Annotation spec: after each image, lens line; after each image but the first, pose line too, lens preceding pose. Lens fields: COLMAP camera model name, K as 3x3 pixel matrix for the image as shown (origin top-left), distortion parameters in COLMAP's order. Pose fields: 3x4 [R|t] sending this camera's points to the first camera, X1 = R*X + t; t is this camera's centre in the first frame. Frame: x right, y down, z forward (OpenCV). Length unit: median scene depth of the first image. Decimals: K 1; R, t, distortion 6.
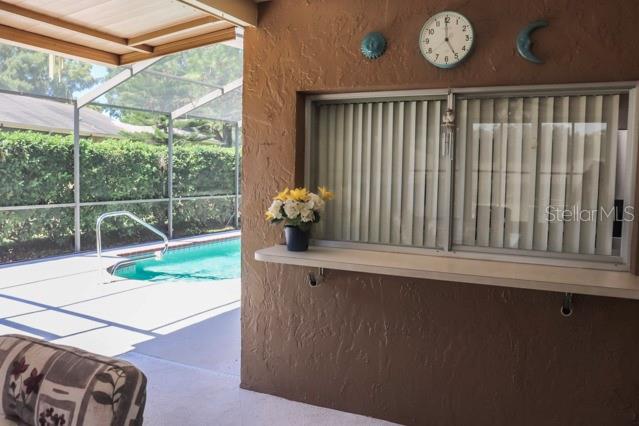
lens RADIAL K [[528.8, 0, 319.5], [0, 528.8, 213.0], [0, 0, 1]] dist [-0.138061, 0.008510]
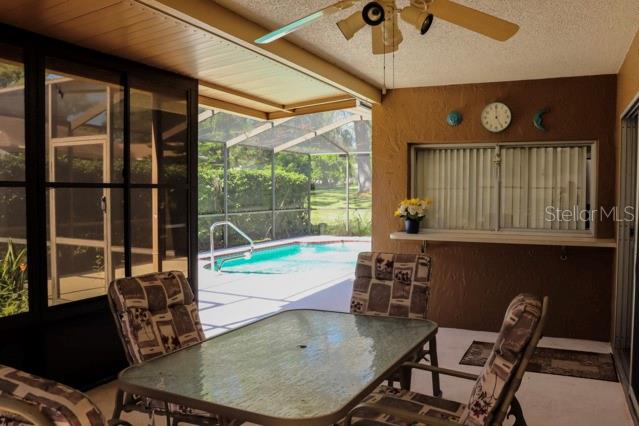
lens RADIAL K [[528.8, 0, 319.5], [0, 528.8, 213.0], [0, 0, 1]] dist [-0.138061, 0.008510]
pose [[0.999281, -0.017952, 0.033386, -0.391255], [0.019096, 0.999230, -0.034270, 0.054649], [-0.032746, 0.034883, 0.998855, -0.715473]]
